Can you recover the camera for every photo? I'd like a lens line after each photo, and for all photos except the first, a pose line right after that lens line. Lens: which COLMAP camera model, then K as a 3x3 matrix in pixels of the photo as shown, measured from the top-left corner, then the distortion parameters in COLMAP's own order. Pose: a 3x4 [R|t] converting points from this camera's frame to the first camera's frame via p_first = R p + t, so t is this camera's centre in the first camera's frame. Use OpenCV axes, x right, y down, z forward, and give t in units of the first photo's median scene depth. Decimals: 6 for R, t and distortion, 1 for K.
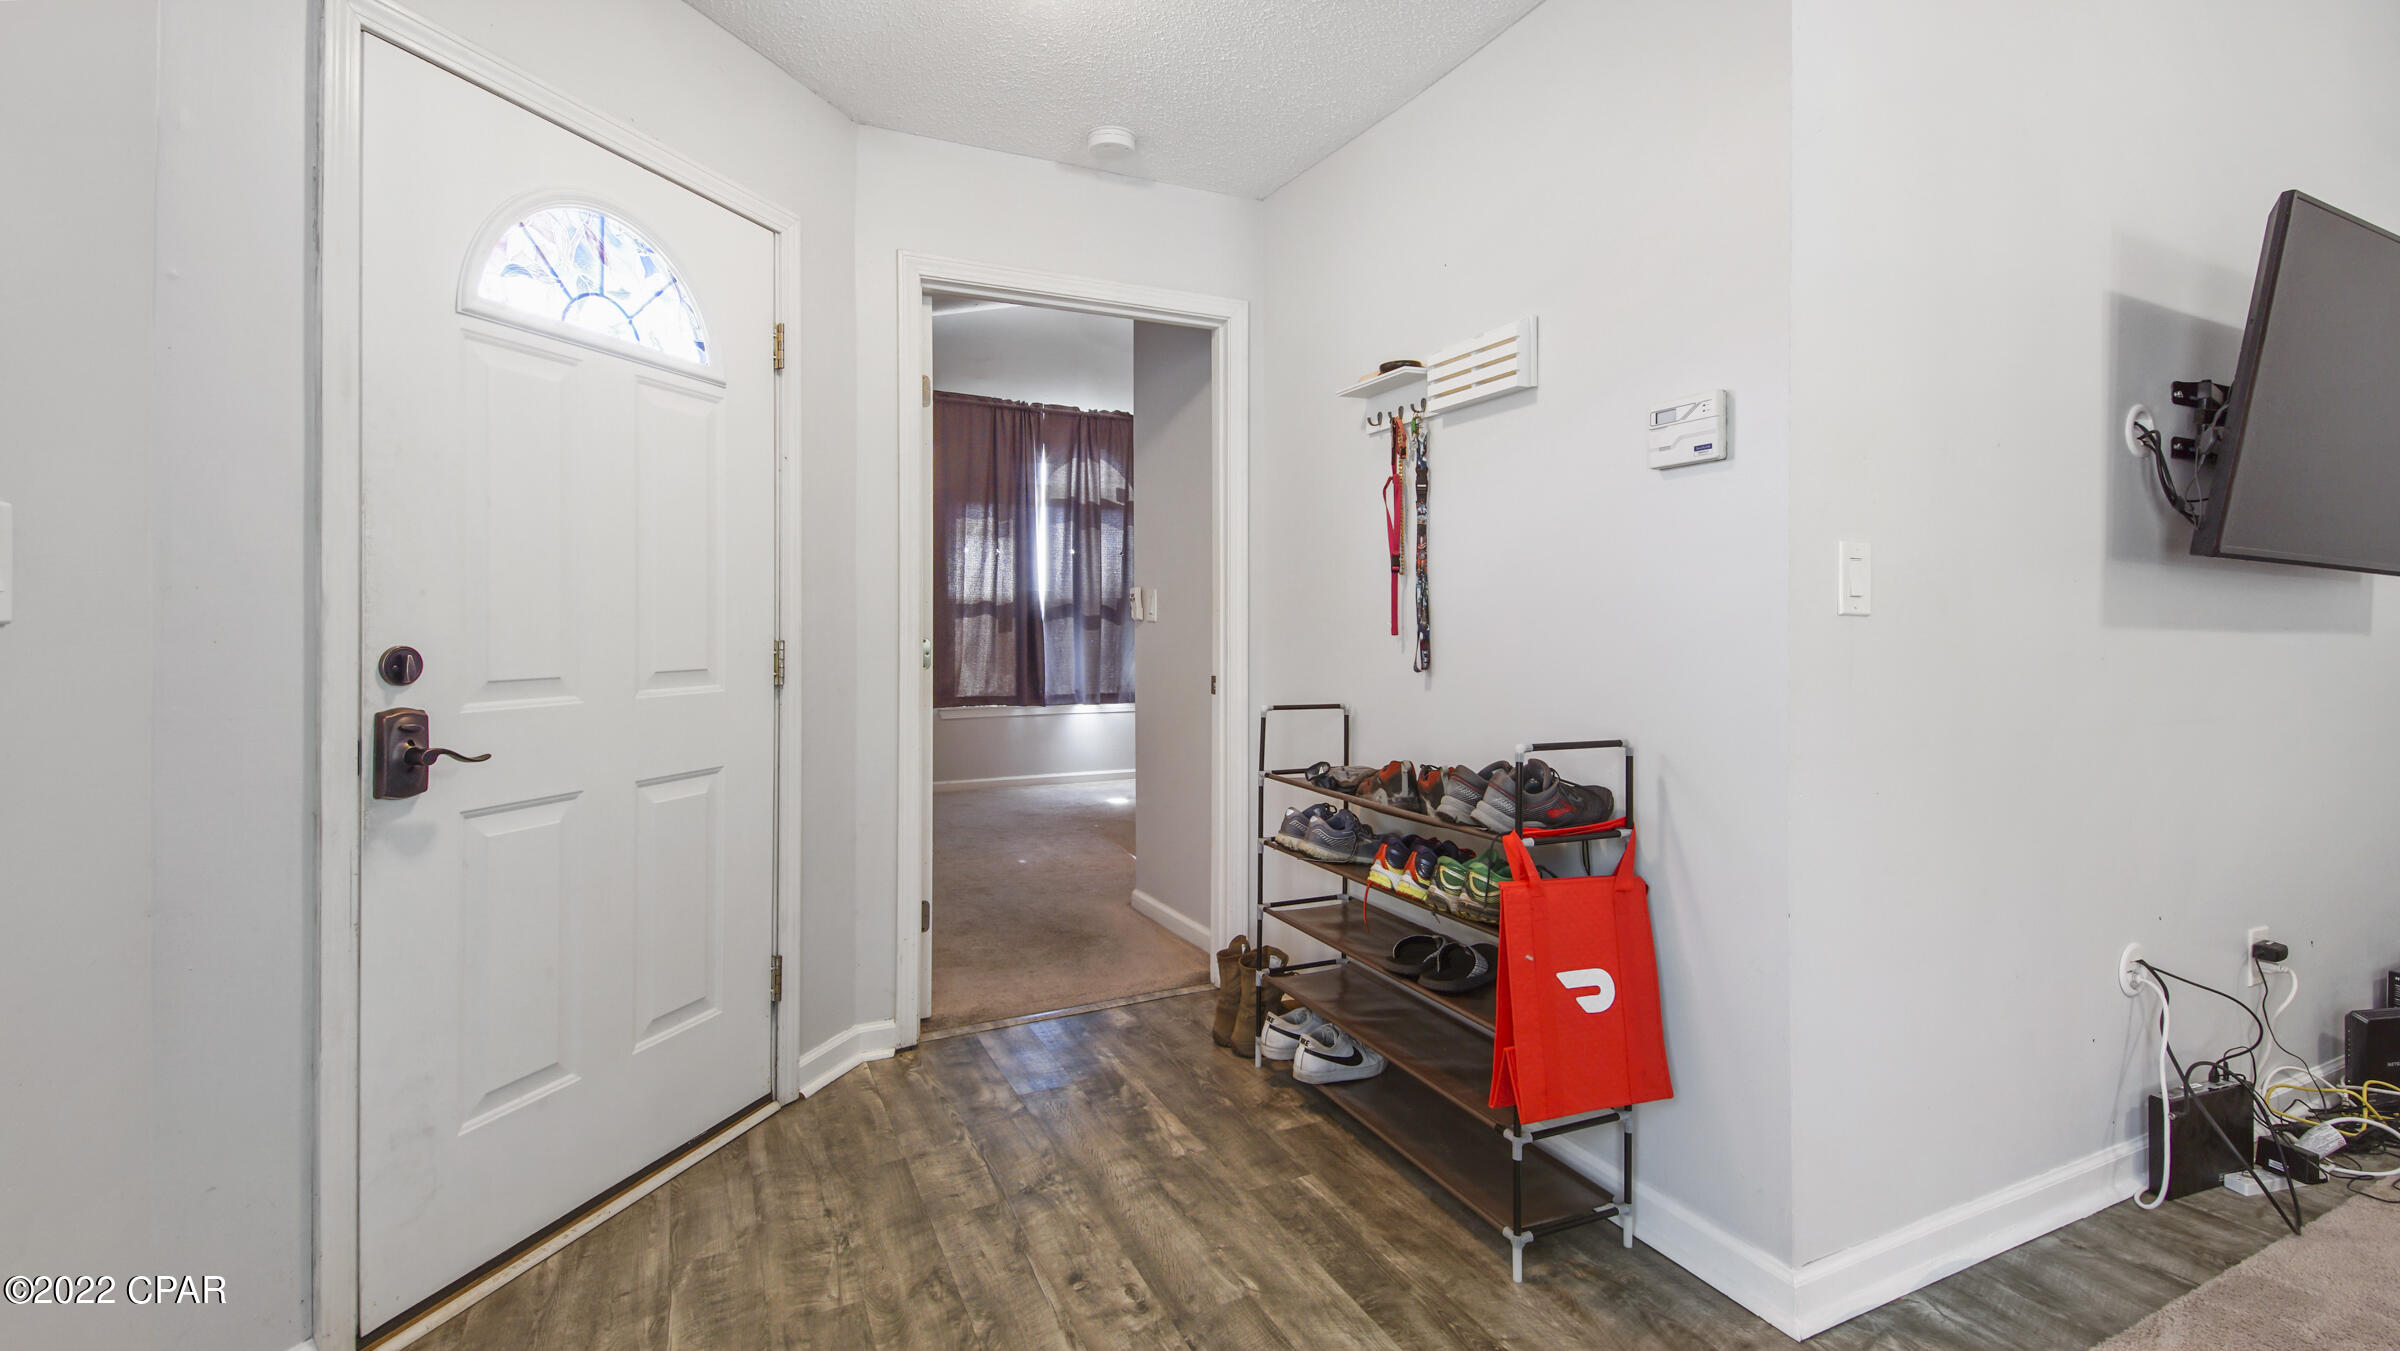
lens RADIAL K [[1068.9, 0, 1262.3], [0, 1068.9, 621.6], [0, 0, 1]] dist [0.030001, -0.016459]
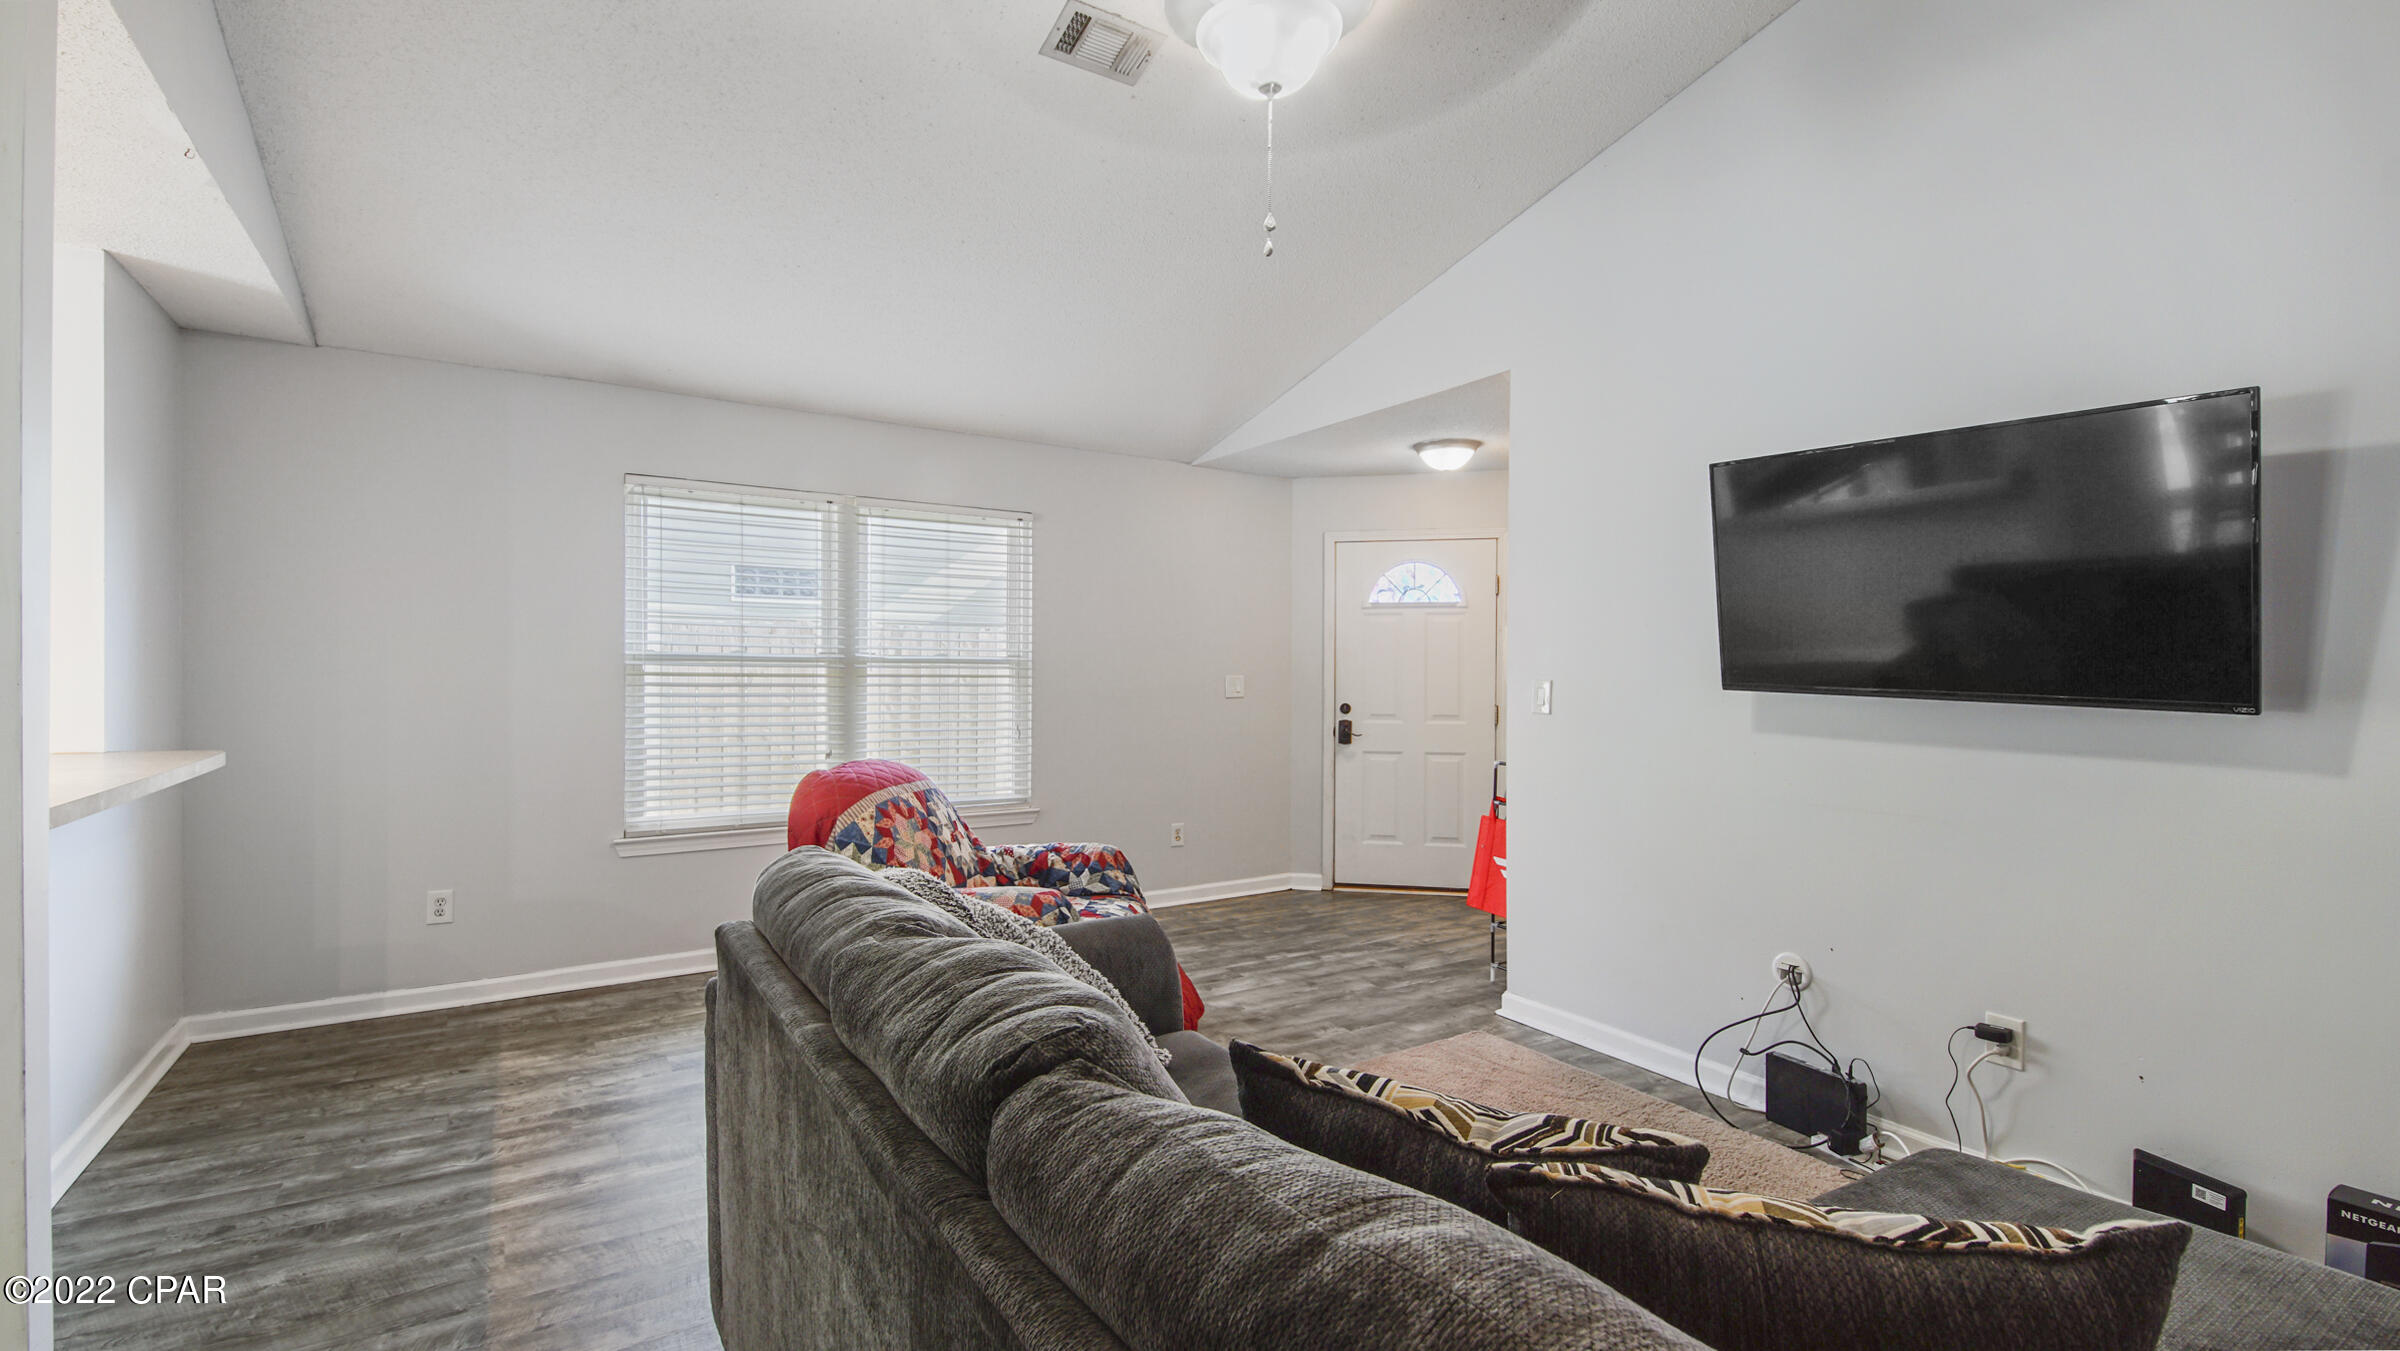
lens RADIAL K [[1068.9, 0, 1201.0], [0, 1068.9, 685.8], [0, 0, 1]] dist [0.030001, -0.016459]
pose [[0.126744, 0.022437, -0.991682, 2.965554], [-0.004521, 0.999747, 0.022042, -0.122924], [0.991925, 0.001689, 0.126814, 0.050568]]
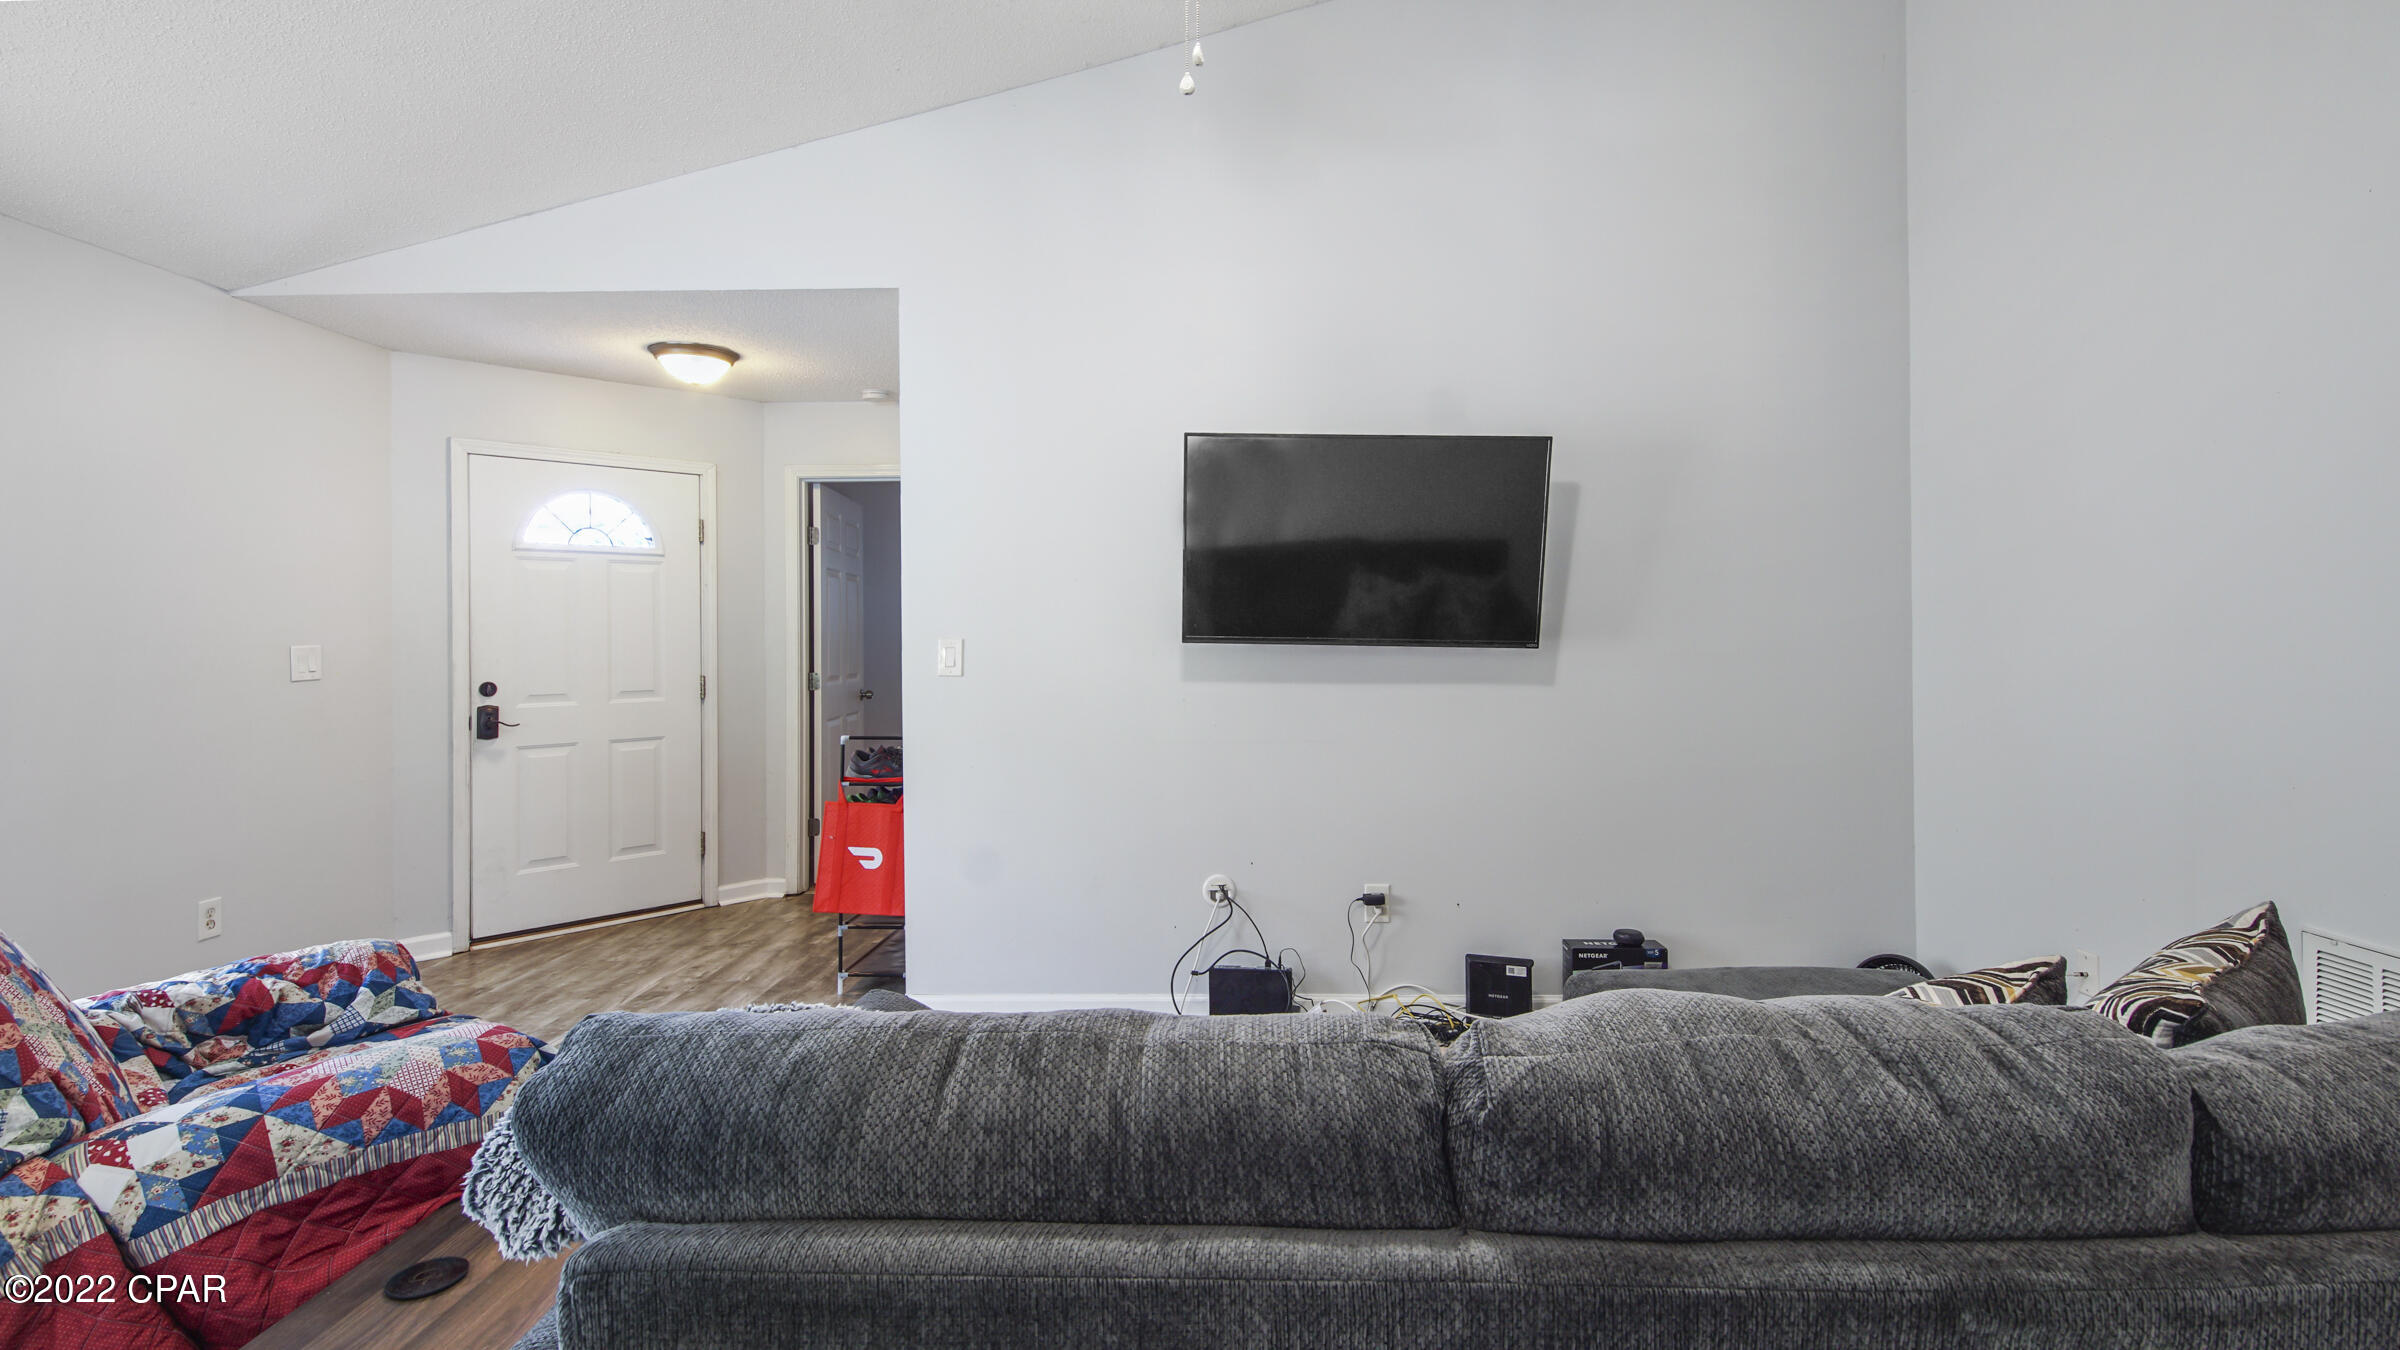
lens RADIAL K [[1068.9, 0, 1235.0], [0, 1068.9, 630.7], [0, 0, 1]] dist [0.030001, -0.016459]
pose [[0.901305, -0.005090, -0.433156, 2.131259], [0.003941, 0.999986, -0.003549, -0.091295], [0.433168, 0.001492, 0.901312, -0.626989]]
